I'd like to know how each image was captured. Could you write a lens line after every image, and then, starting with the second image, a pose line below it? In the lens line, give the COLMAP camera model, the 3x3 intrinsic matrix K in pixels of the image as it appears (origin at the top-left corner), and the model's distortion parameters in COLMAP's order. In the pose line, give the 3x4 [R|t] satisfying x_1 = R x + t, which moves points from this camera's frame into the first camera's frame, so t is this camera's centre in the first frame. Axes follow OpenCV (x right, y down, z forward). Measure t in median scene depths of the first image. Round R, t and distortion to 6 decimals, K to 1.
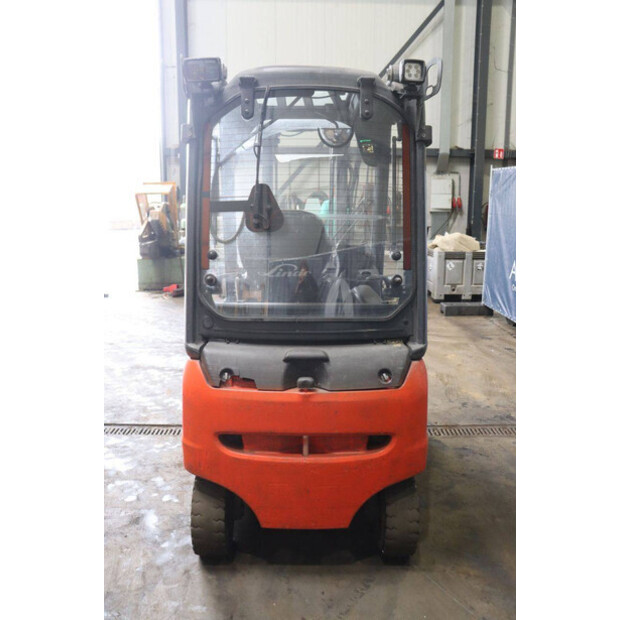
lens RADIAL K [[543.1, 0, 303.3], [0, 543.1, 310.1], [0, 0, 1]] dist [-0.135614, 0.090823]
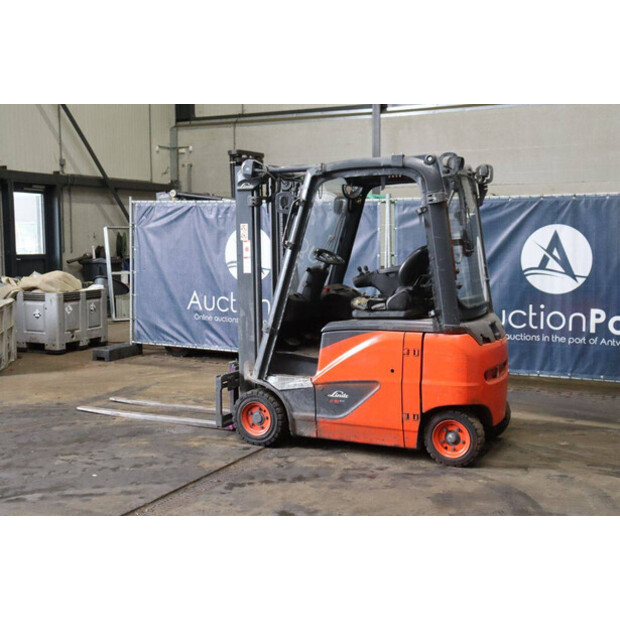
lens RADIAL K [[812.5, 0, 302.7], [0, 812.5, 290.1], [0, 0, 1]] dist [0.035821, 0.000000]
pose [[0.450593, -0.065624, 0.890314, -2.658751], [0.177739, 0.983923, -0.017431, -0.084003], [-0.874857, 0.166097, 0.455013, 0.274370]]
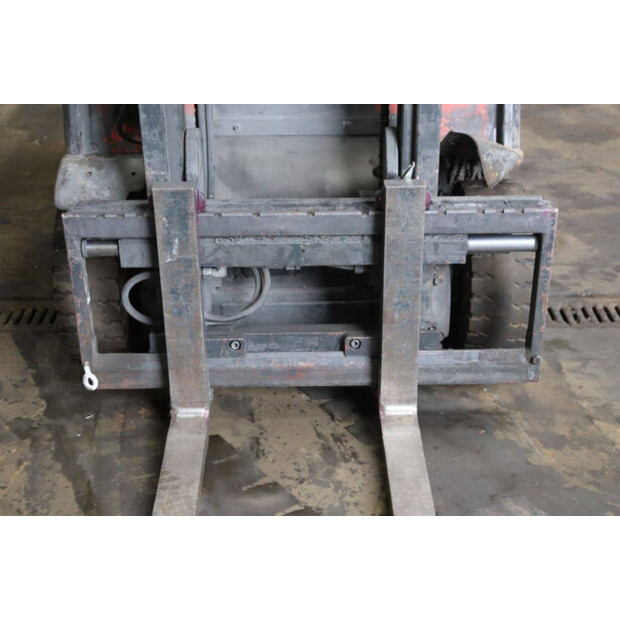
lens RADIAL K [[1027.2, 0, 326.8], [0, 1027.2, 293.6], [0, 0, 1]] dist [0.161074, 0.000000]
pose [[-0.999766, 0.010929, -0.018655, -0.009838], [-0.002590, 0.796066, 0.605204, -0.405072], [0.021465, 0.605111, -0.795852, 2.719880]]
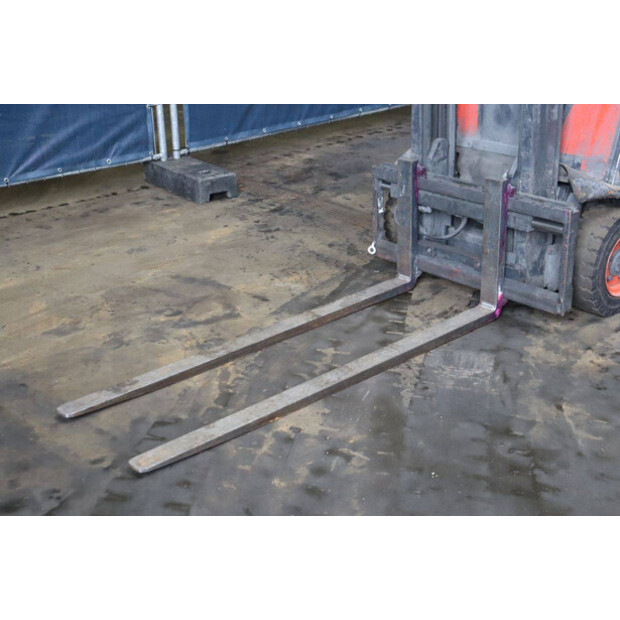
lens RADIAL K [[938.9, 0, 316.4], [0, 938.9, 305.7], [0, 0, 1]] dist [0.098359, 0.000000]
pose [[-0.671311, -0.270671, 0.689985, -1.064669], [0.168333, 0.850926, 0.497583, -0.591669], [-0.721807, 0.450180, -0.525673, 3.091498]]
